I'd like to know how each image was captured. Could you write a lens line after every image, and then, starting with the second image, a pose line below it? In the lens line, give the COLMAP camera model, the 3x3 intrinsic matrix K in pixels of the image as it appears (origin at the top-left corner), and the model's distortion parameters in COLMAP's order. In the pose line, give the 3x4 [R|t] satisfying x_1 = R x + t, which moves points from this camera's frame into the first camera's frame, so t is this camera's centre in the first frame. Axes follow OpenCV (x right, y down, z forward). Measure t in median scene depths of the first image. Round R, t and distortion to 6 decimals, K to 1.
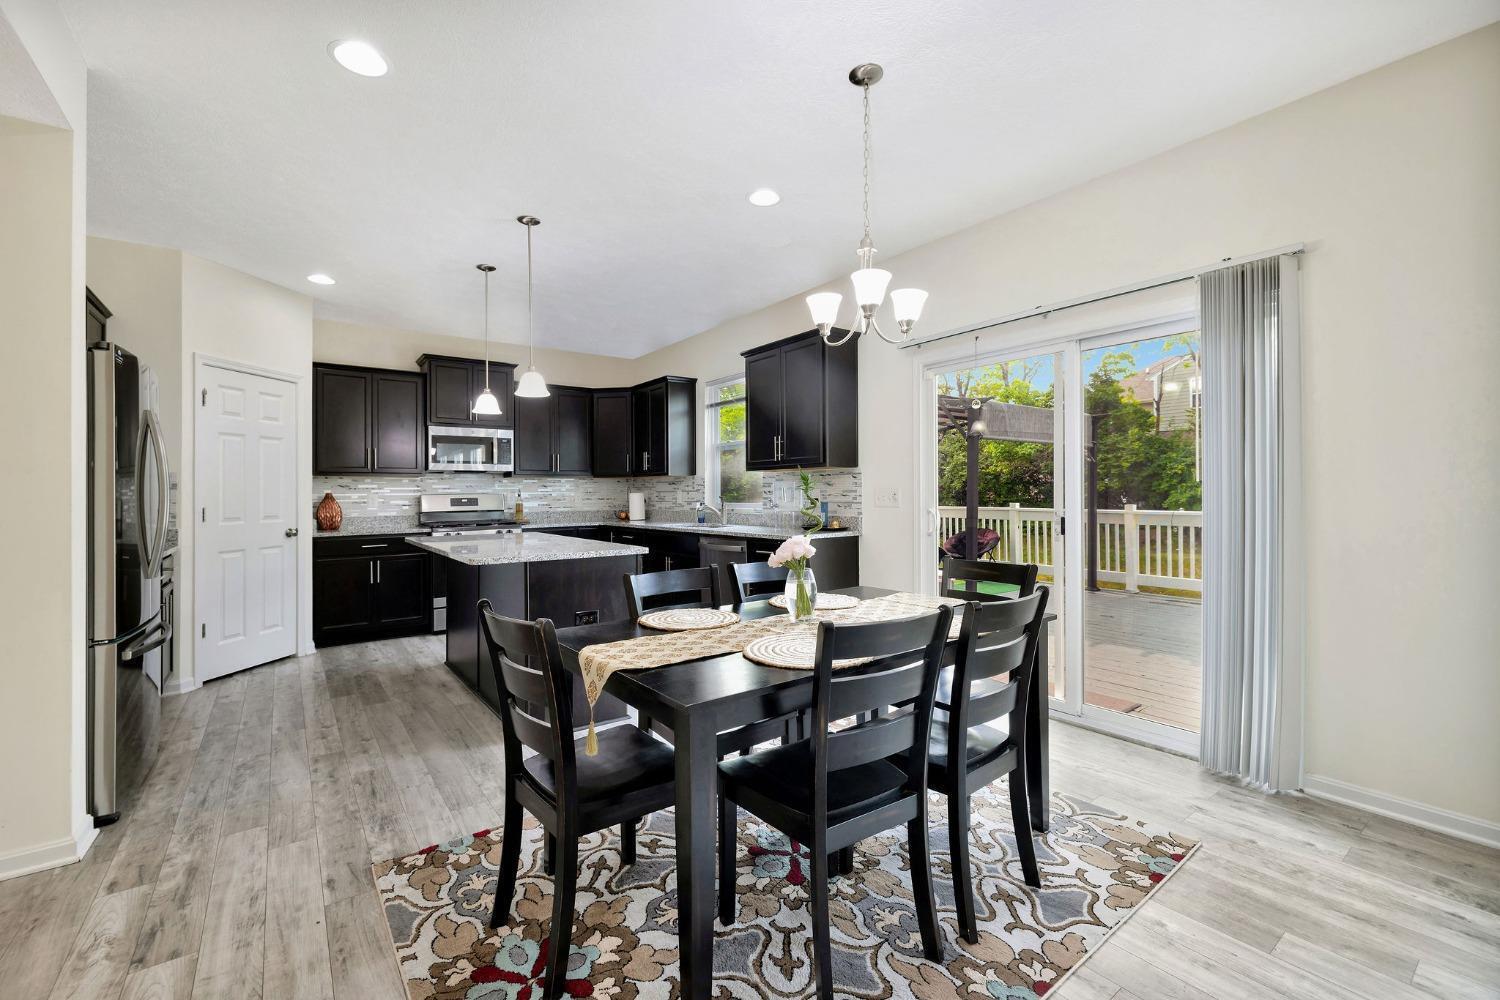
lens RADIAL K [[634.2, 0, 743.2], [0, 634.2, 483.0], [0, 0, 1]] dist [0.003556, 0.000273]
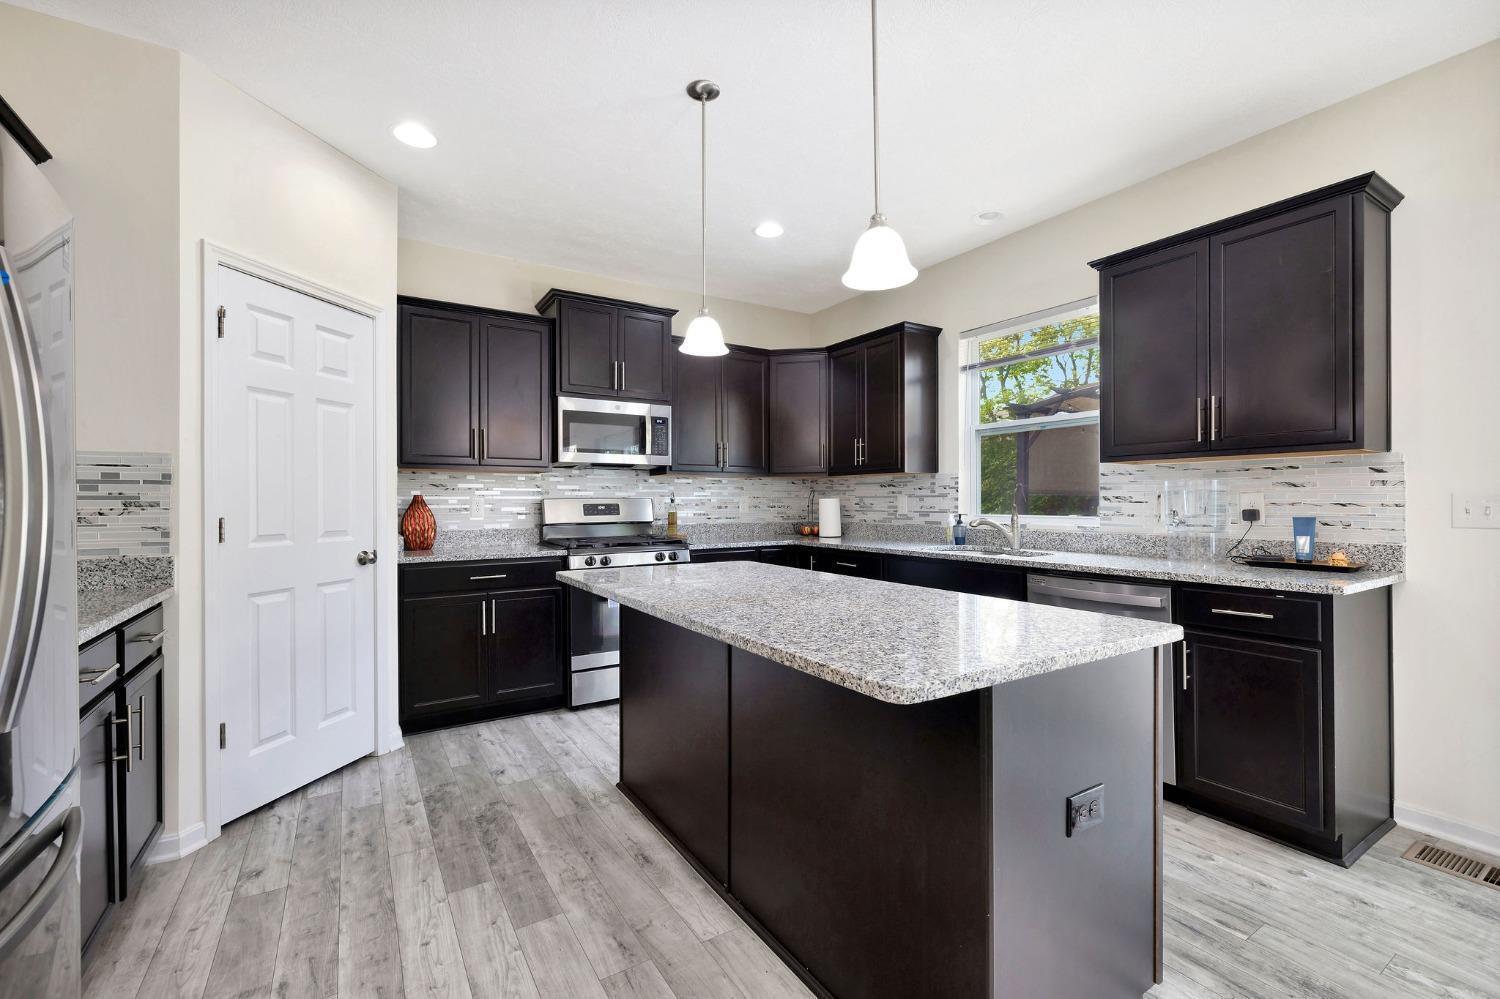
lens RADIAL K [[640.2, 0, 750.0], [0, 640.2, 499.5], [0, 0, 1]] dist [-0.001574, 0.000052]
pose [[0.997596, 0.006909, -0.068947, -0.263794], [-0.005953, 0.999883, 0.014065, 0.009201], [0.069037, -0.013620, 0.997521, 0.360568]]
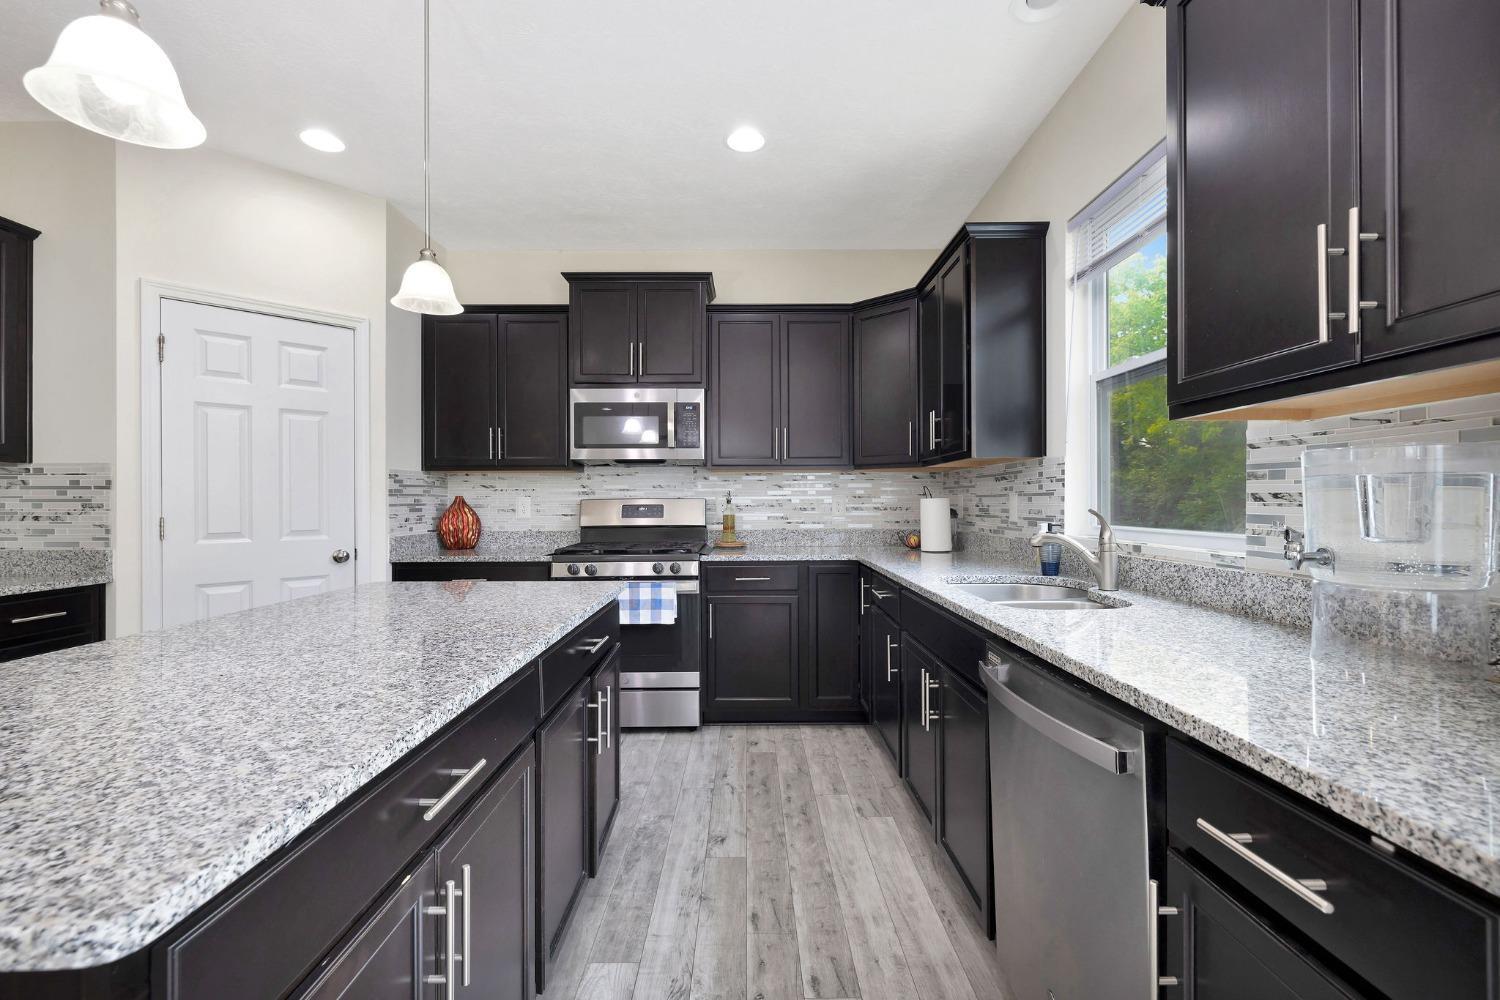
lens RADIAL K [[648.1, 0, 750.0], [0, 648.1, 500.0], [0, 0, 1]] dist [0.001258, 0.000058]
pose [[0.810917, 0.005588, -0.585134, 0.020456], [0.004951, 0.999853, 0.016409, 0.010097], [0.585140, -0.016203, 0.810770, 0.628326]]
